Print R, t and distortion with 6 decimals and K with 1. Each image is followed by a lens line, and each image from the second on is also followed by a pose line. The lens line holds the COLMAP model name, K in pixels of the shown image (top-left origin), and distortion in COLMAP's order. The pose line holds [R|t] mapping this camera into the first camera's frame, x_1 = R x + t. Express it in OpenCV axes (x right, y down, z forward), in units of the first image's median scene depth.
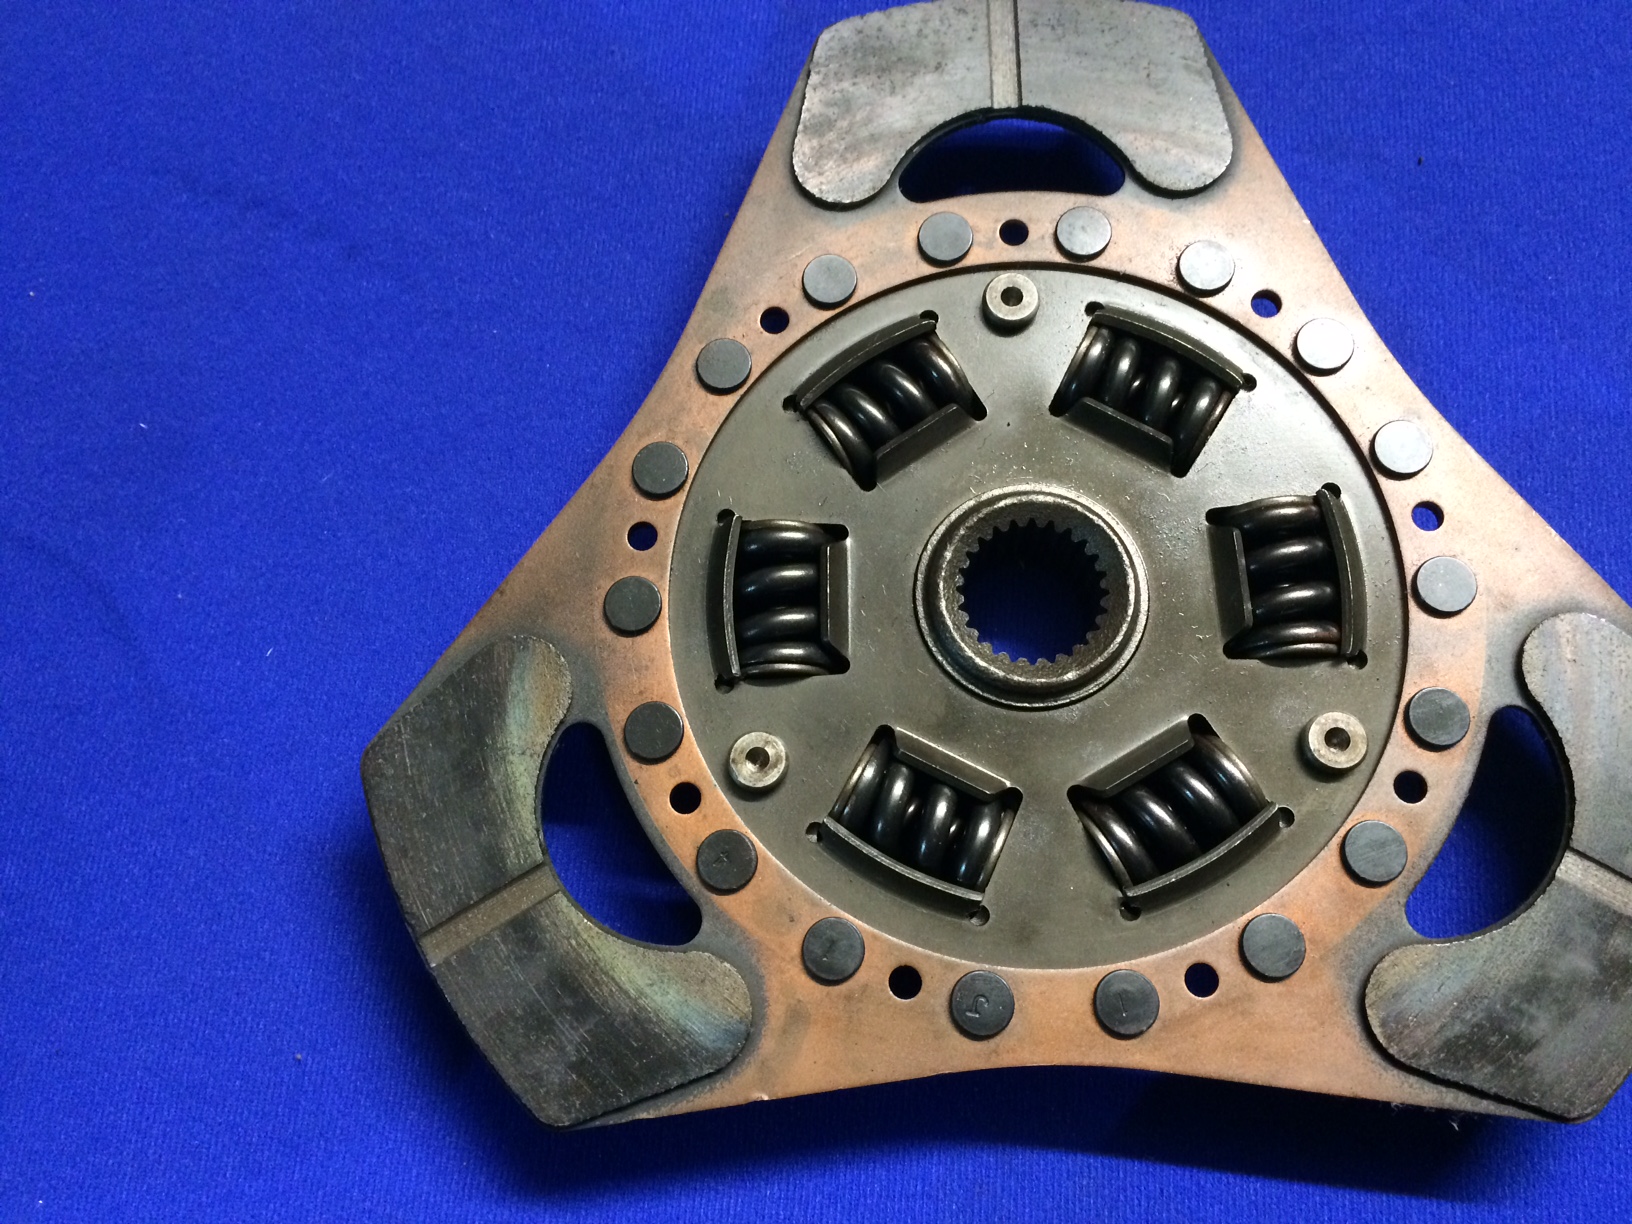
lens RADIAL K [[1446.6, 0, 816.0], [0, 1446.6, 612.0], [0, 0, 1]] dist [0.076558, -0.154496]
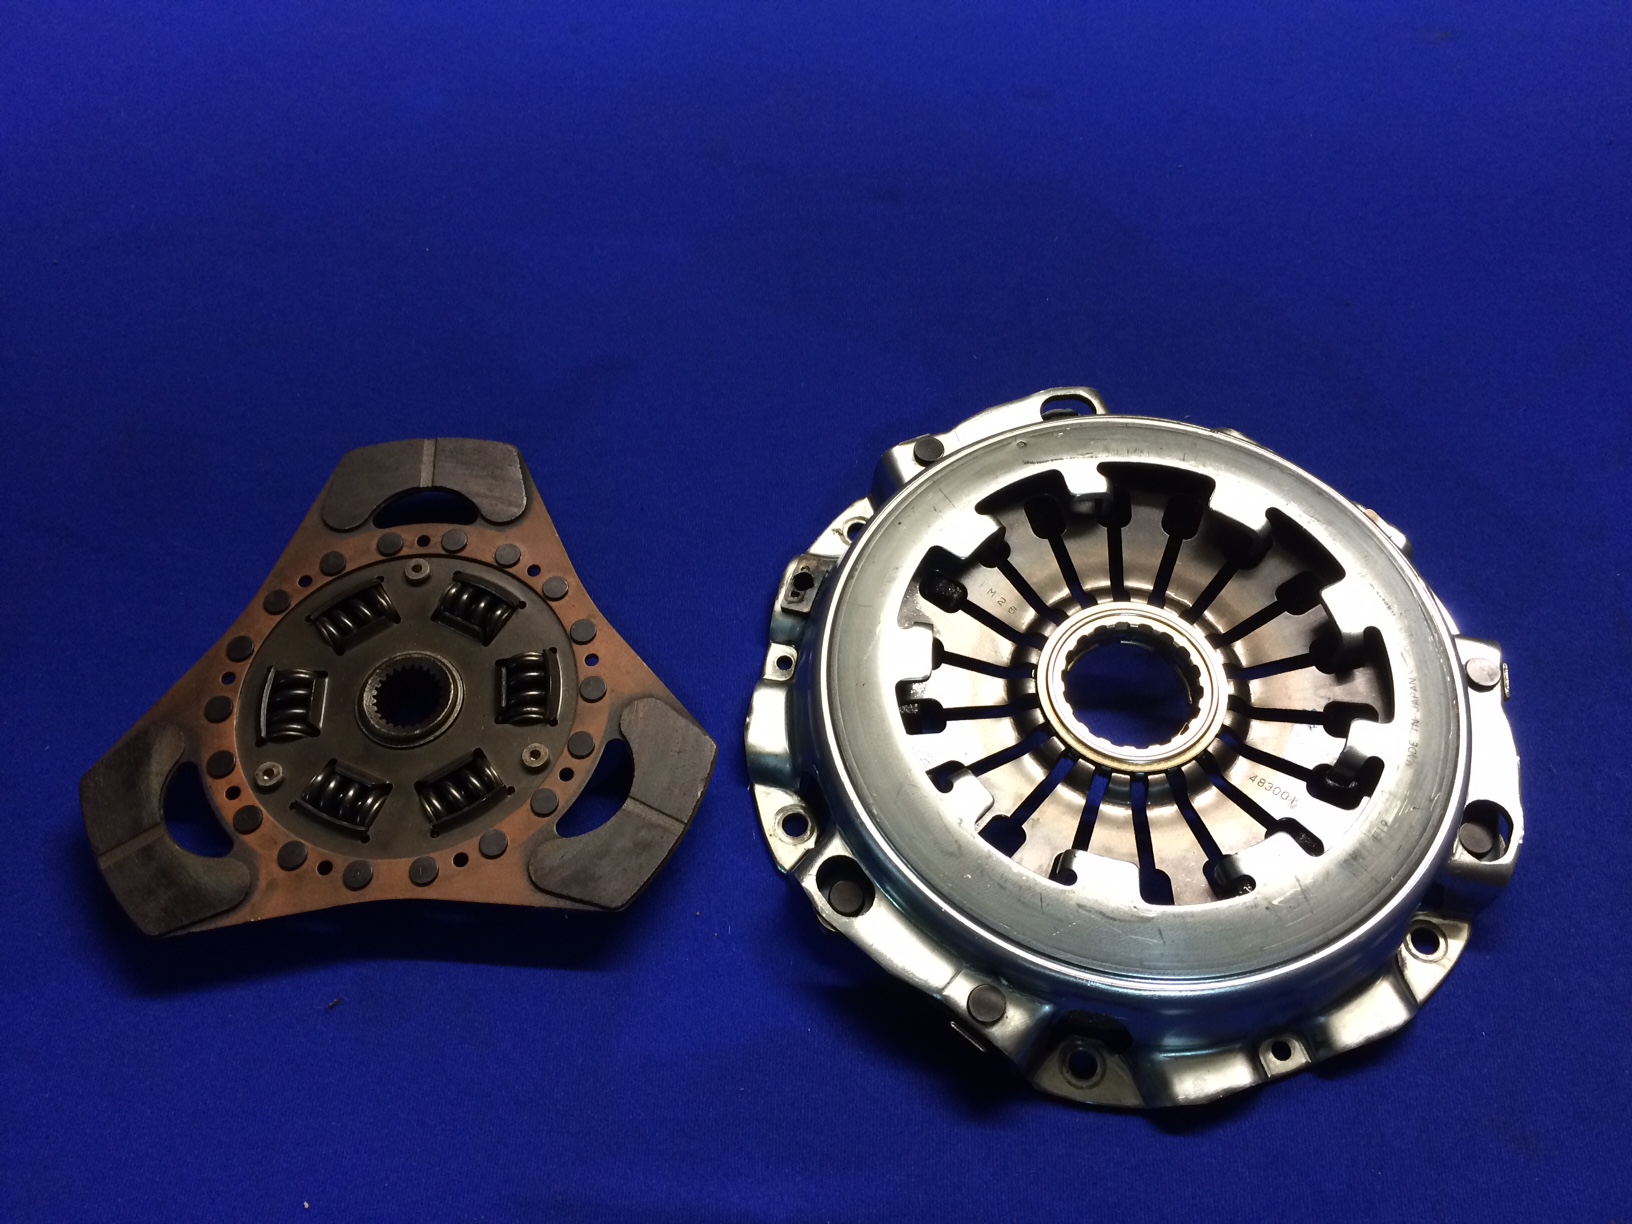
lens RADIAL K [[1446.6, 0, 816.0], [0, 1446.6, 612.0], [0, 0, 1]] dist [0.076558, -0.154496]
pose [[0.997938, -0.014529, 0.062518, 0.633908], [0.029626, 0.968342, -0.247863, 0.427155], [-0.056938, 0.249204, 0.966776, -1.186760]]
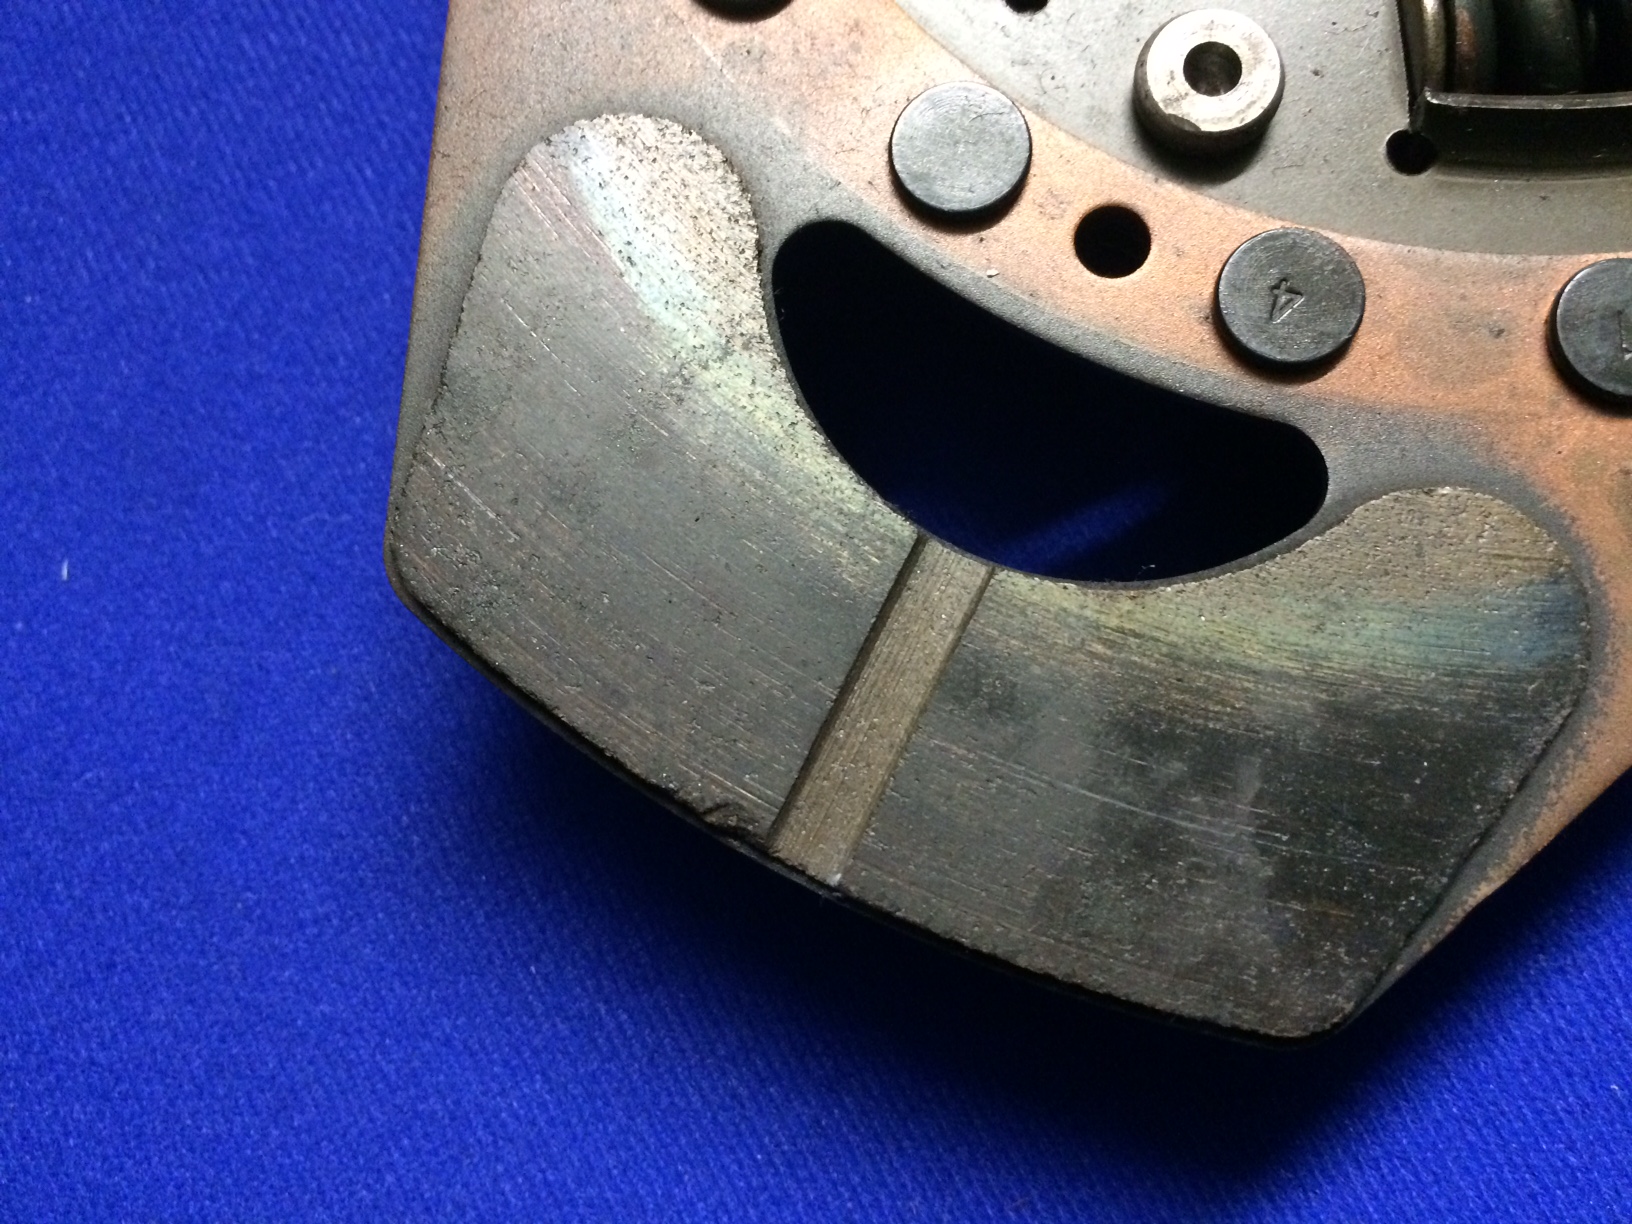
lens RADIAL K [[1446.6, 0, 816.0], [0, 1446.6, 612.0], [0, 0, 1]] dist [0.076558, -0.154496]
pose [[0.843703, -0.528241, 0.095533, -0.259830], [0.516700, 0.847387, 0.122297, 0.123231], [-0.145556, -0.053821, 0.987885, 0.588001]]
